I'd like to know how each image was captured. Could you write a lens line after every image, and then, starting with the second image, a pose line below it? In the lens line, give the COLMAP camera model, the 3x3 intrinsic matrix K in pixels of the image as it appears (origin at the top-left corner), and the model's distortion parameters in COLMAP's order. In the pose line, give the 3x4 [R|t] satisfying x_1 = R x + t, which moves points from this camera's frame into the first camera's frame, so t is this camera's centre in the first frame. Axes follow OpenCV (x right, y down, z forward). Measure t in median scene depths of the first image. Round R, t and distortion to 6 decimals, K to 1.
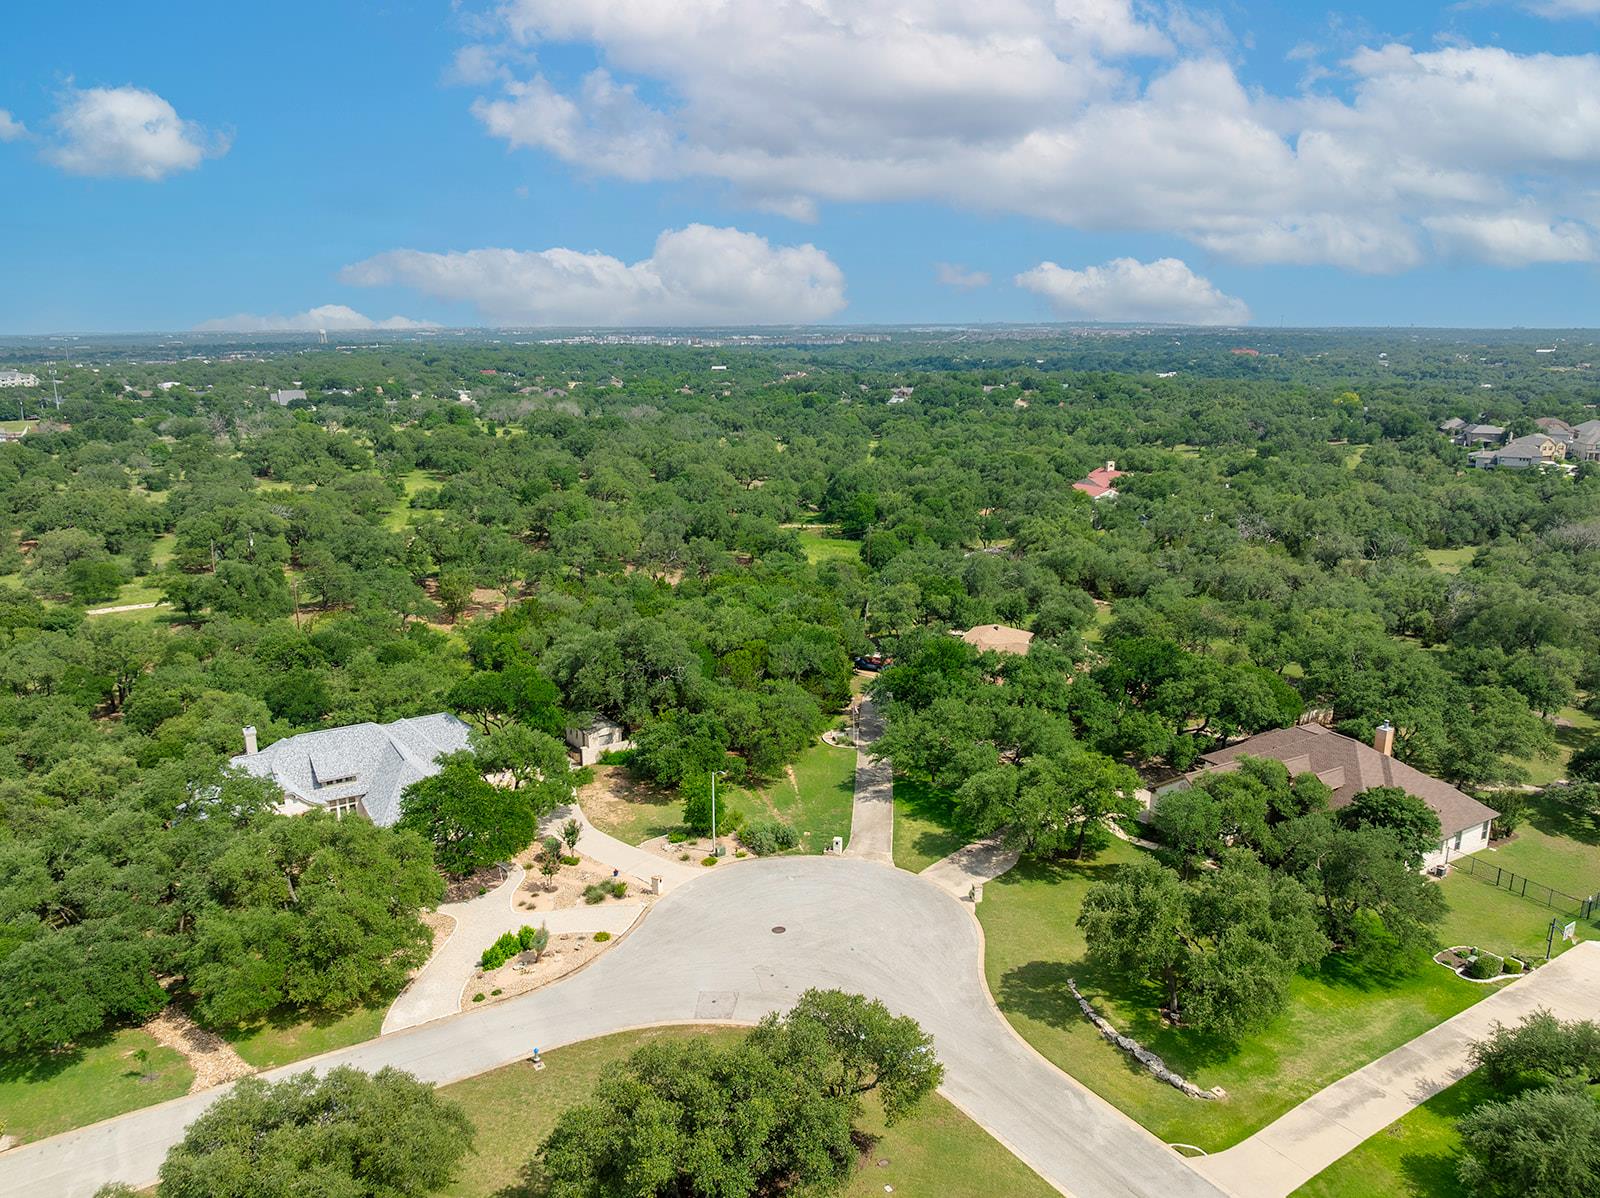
lens RADIAL K [[1135.6, 0, 800.0], [0, 1135.6, 599.0], [0, 0, 1]] dist [-0.064200, 0.031951]
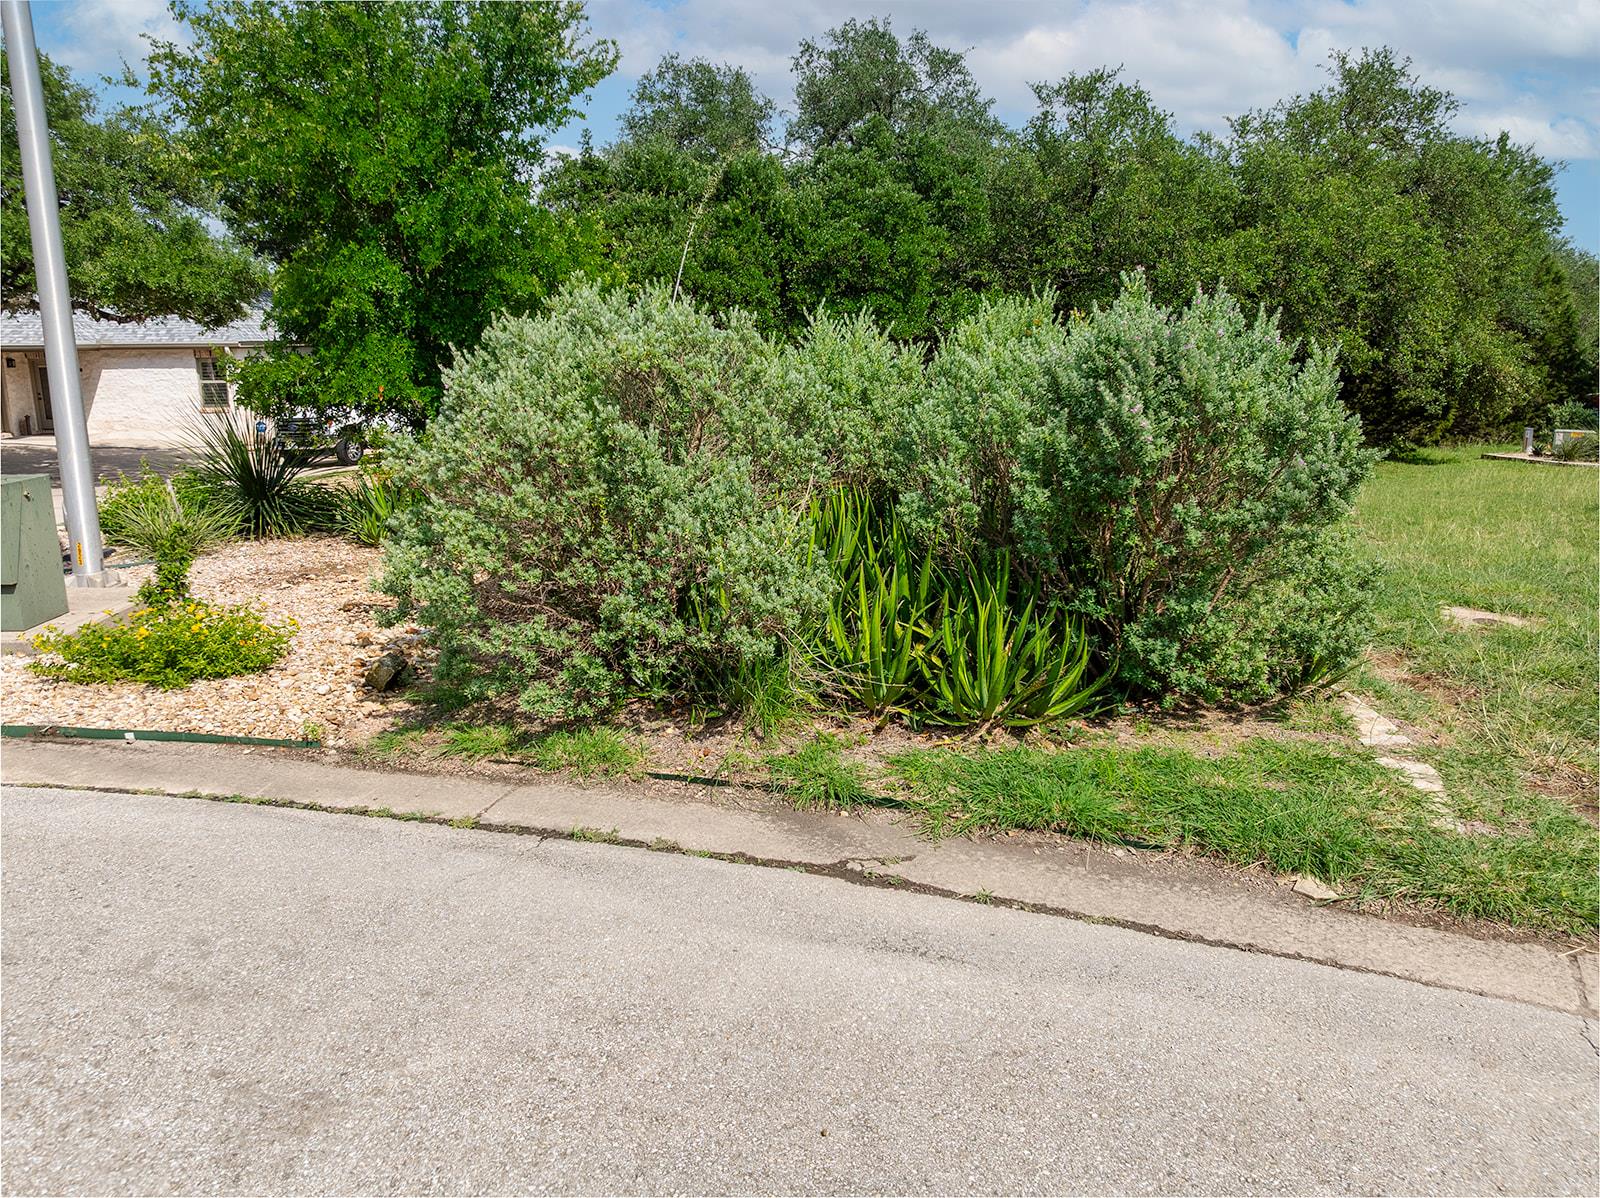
lens RADIAL K [[1135.6, 0, 800.0], [0, 1135.6, 599.0], [0, 0, 1]] dist [-0.064200, 0.031951]
pose [[0.889806, 0.115760, -0.441412, -0.001410], [-0.119889, 0.992612, 0.018638, 0.202802], [0.440309, 0.036336, 0.897111, 0.894044]]
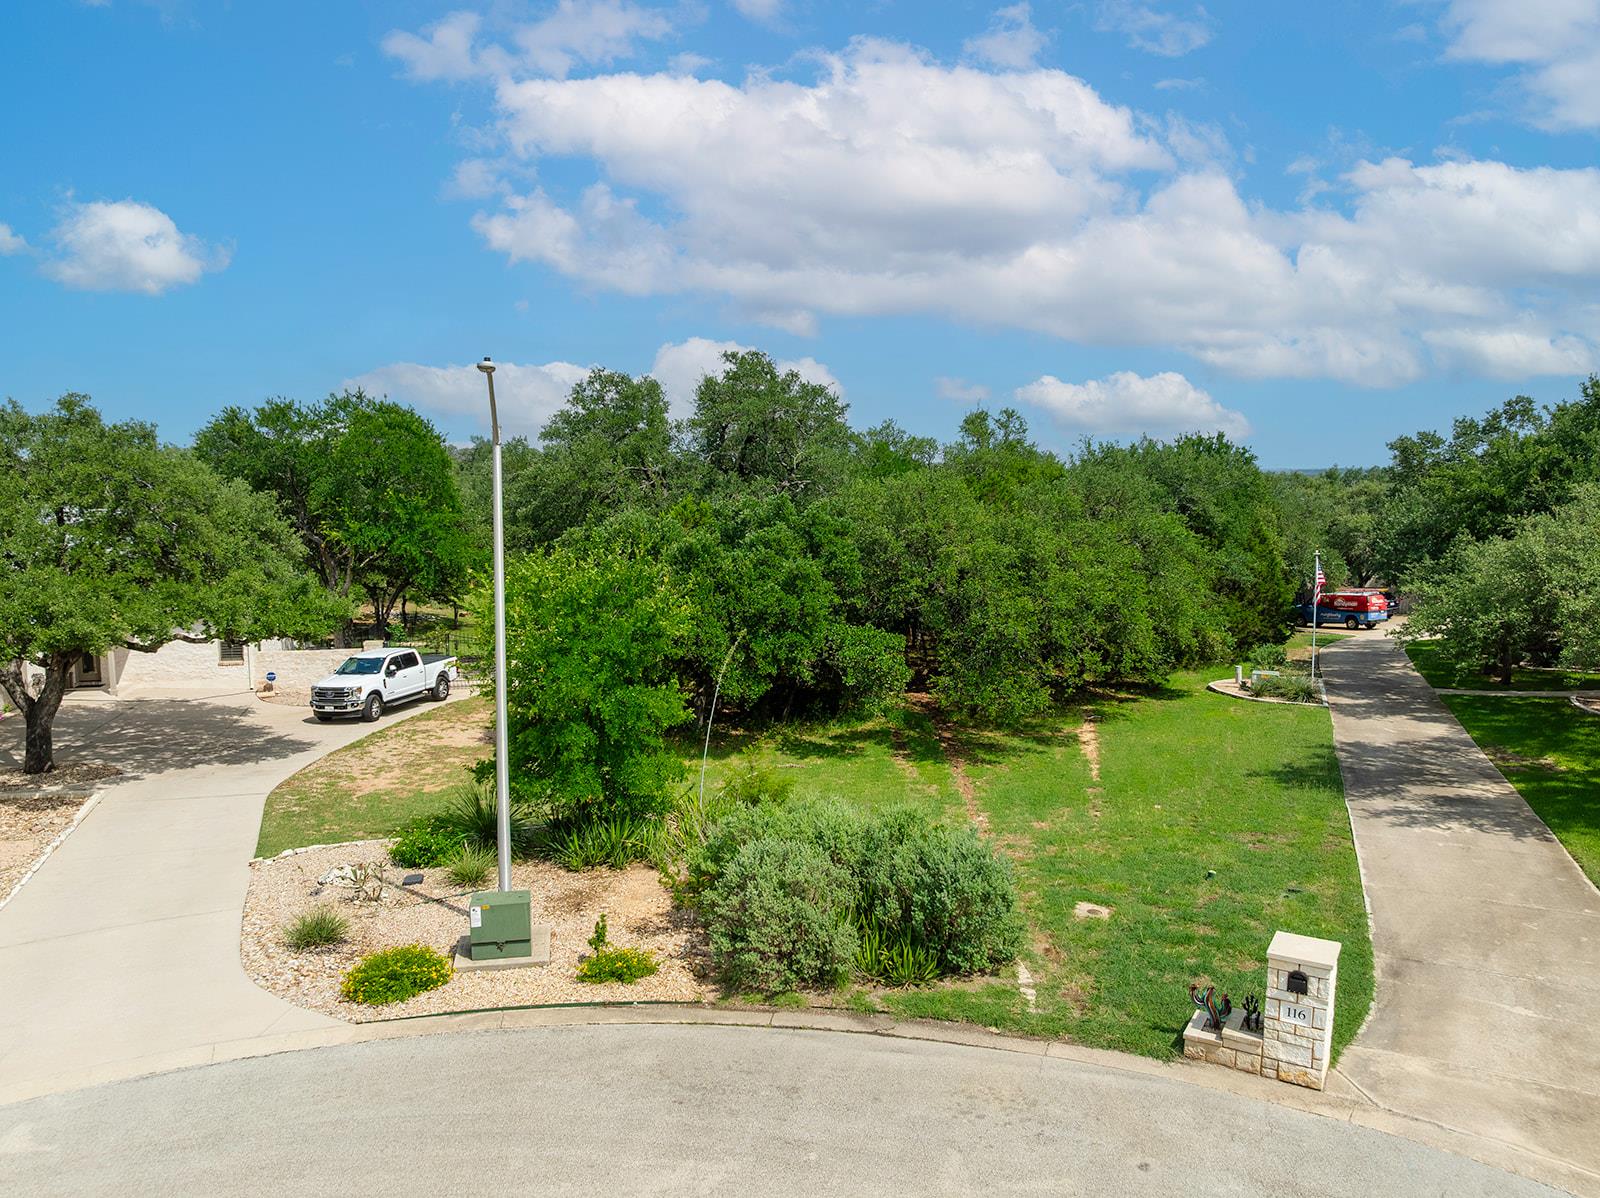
lens RADIAL K [[1135.6, 0, 800.0], [0, 1135.6, 599.0], [0, 0, 1]] dist [-0.064200, 0.031951]
pose [[0.943211, 0.049021, -0.328557, 0.017457], [-0.089707, 0.989894, -0.109833, 0.176997], [0.319852, 0.133070, 0.938076, 0.794565]]
